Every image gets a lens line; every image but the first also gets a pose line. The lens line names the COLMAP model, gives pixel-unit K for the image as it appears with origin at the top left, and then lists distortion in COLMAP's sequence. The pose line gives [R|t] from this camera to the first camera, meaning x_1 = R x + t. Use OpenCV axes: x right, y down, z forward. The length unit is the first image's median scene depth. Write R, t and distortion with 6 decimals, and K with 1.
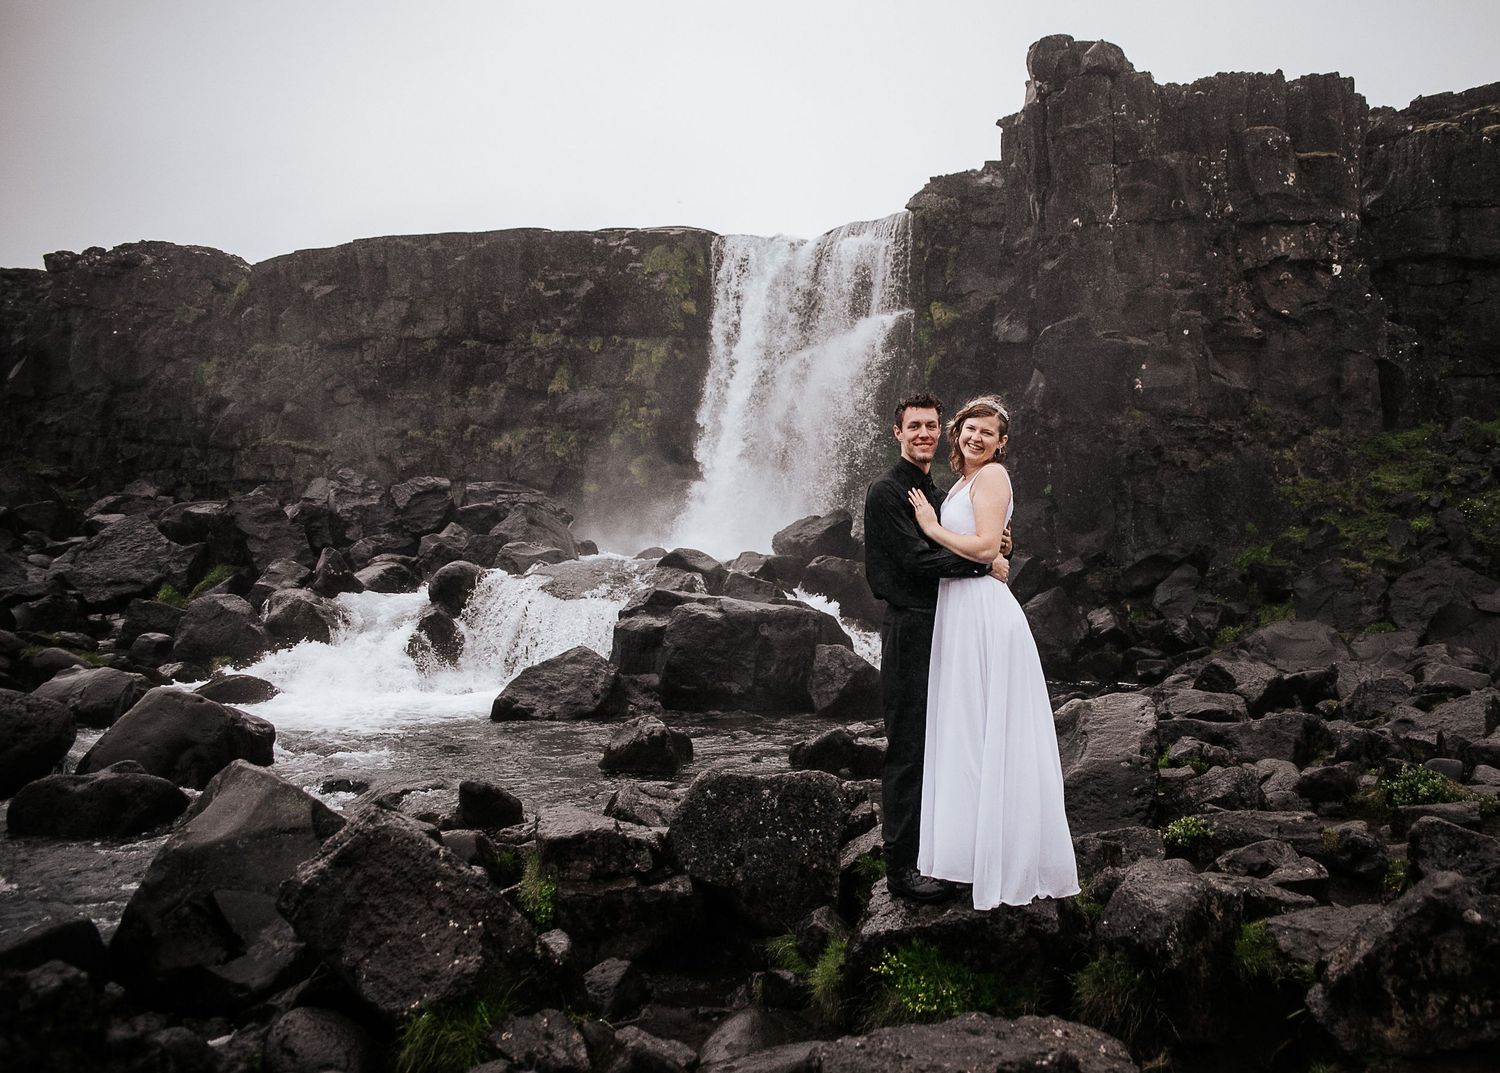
lens RADIAL K [[1222.9, 0, 907.4], [0, 1222.9, 547.5], [0, 0, 1]] dist [-0.110865, 0.092495]
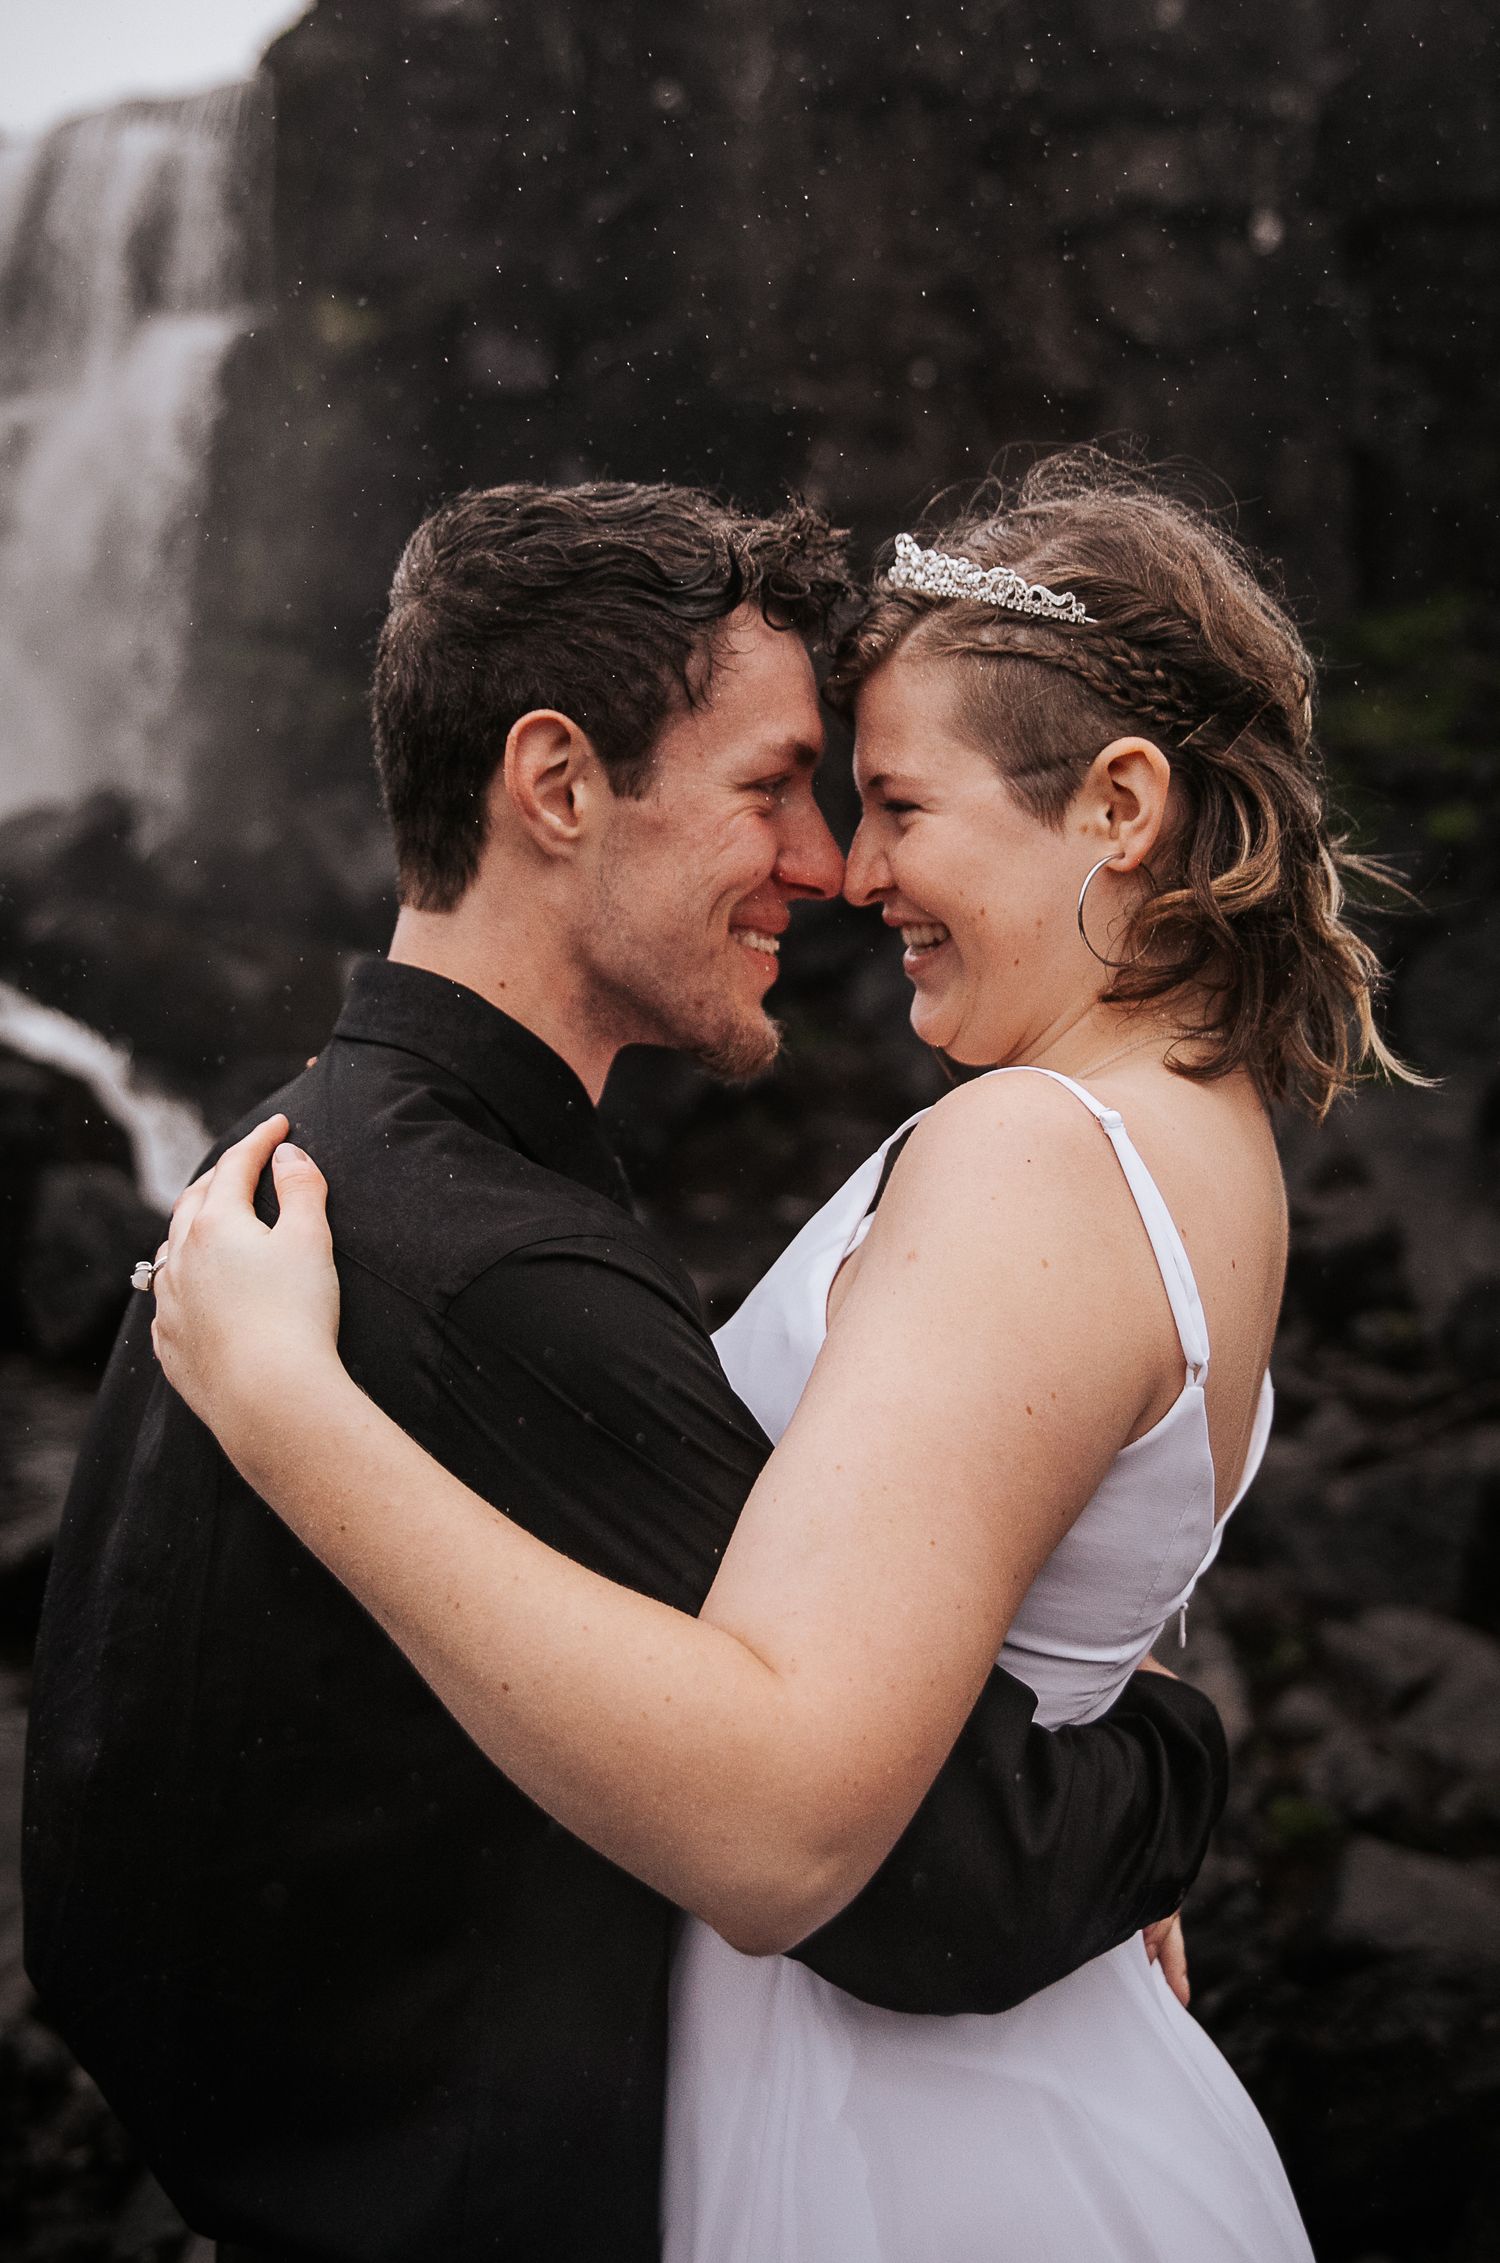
lens RADIAL K [[2530.8, 0, 683.7], [0, 2530.8, 1047.5], [0, 0, 1]] dist [0.005684, 0.011242]
pose [[0.986501, -0.018152, 0.162747, -0.003768], [0.005085, 0.996754, 0.080348, -0.016028], [-0.163677, -0.078436, 0.983391, 0.142270]]
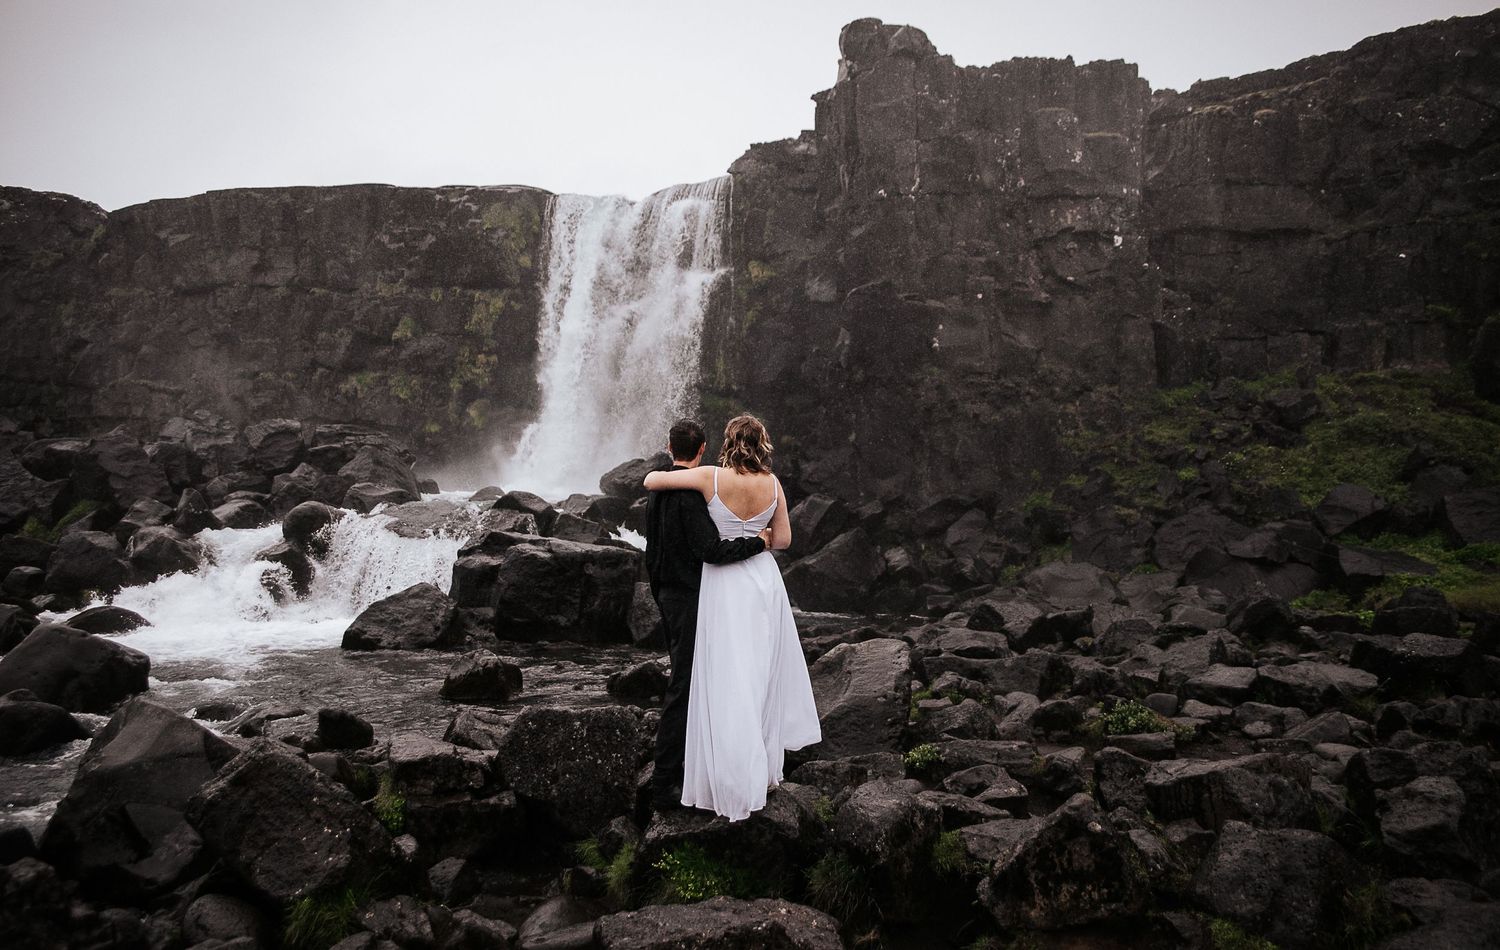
lens RADIAL K [[1147.6, 0, 771.5], [0, 1147.6, 512.7], [0, 0, 1]] dist [-0.101740, 0.090766]
pose [[0.999319, 0.009874, 0.035552, 0.008555], [-0.010880, 0.999543, 0.028214, -0.010796], [-0.035257, -0.028582, 0.998969, -0.035437]]
